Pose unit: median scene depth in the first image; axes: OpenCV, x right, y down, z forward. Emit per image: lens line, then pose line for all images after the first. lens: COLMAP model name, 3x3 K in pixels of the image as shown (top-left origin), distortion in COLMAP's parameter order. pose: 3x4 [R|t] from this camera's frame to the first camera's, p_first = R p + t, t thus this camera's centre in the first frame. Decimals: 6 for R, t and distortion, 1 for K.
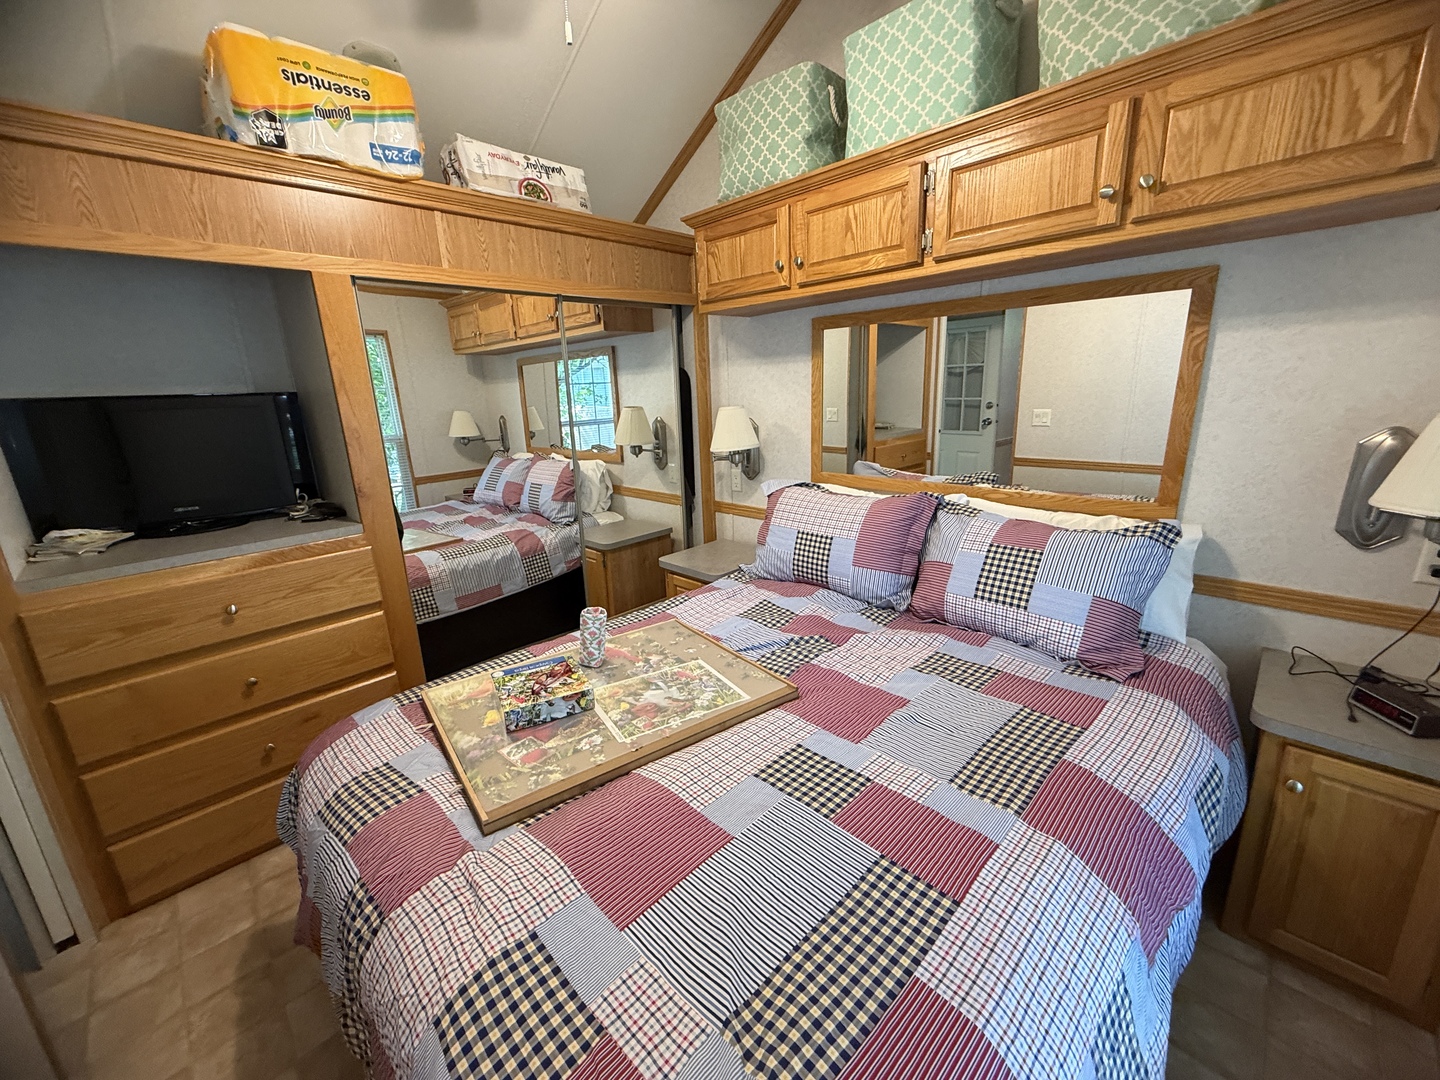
lens RADIAL K [[575.9, 0, 717.2], [0, 575.9, 537.8], [0, 0, 1]] dist [-0.000233, -0.000473]
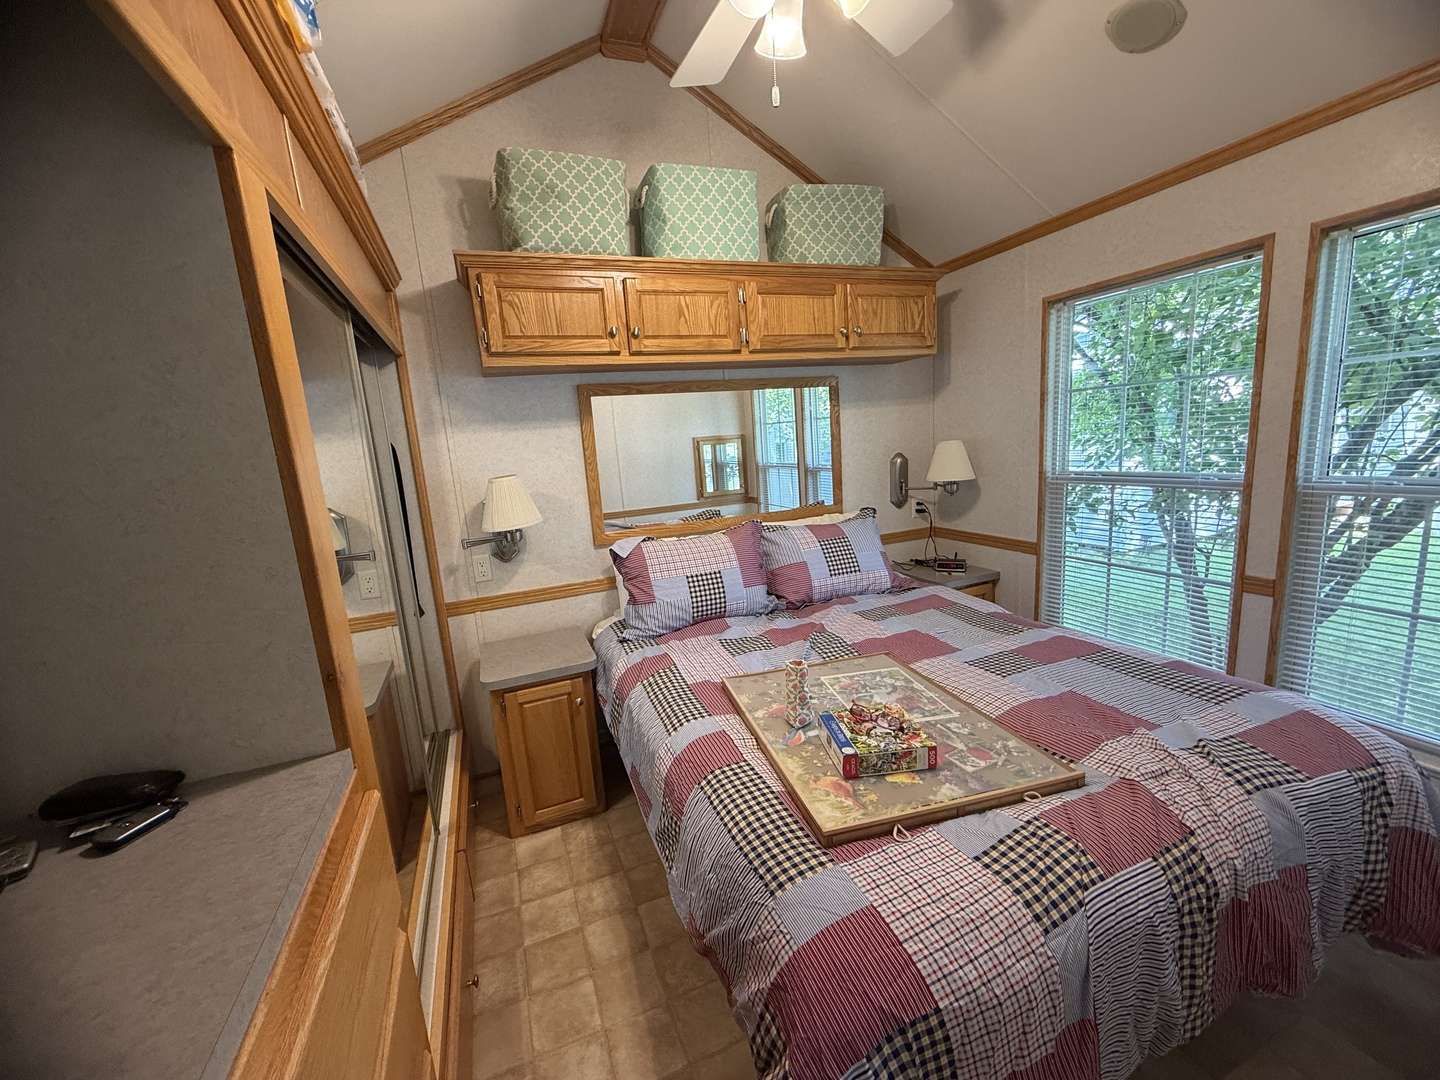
lens RADIAL K [[575.9, 0, 715.0], [0, 575.9, 539.1], [0, 0, 1]] dist [-0.000233, -0.000473]
pose [[0.389854, -0.152004, 0.908245, -1.041831], [0.289076, 0.956628, 0.036019, -0.133455], [-0.874328, 0.248509, 0.416886, 0.648967]]
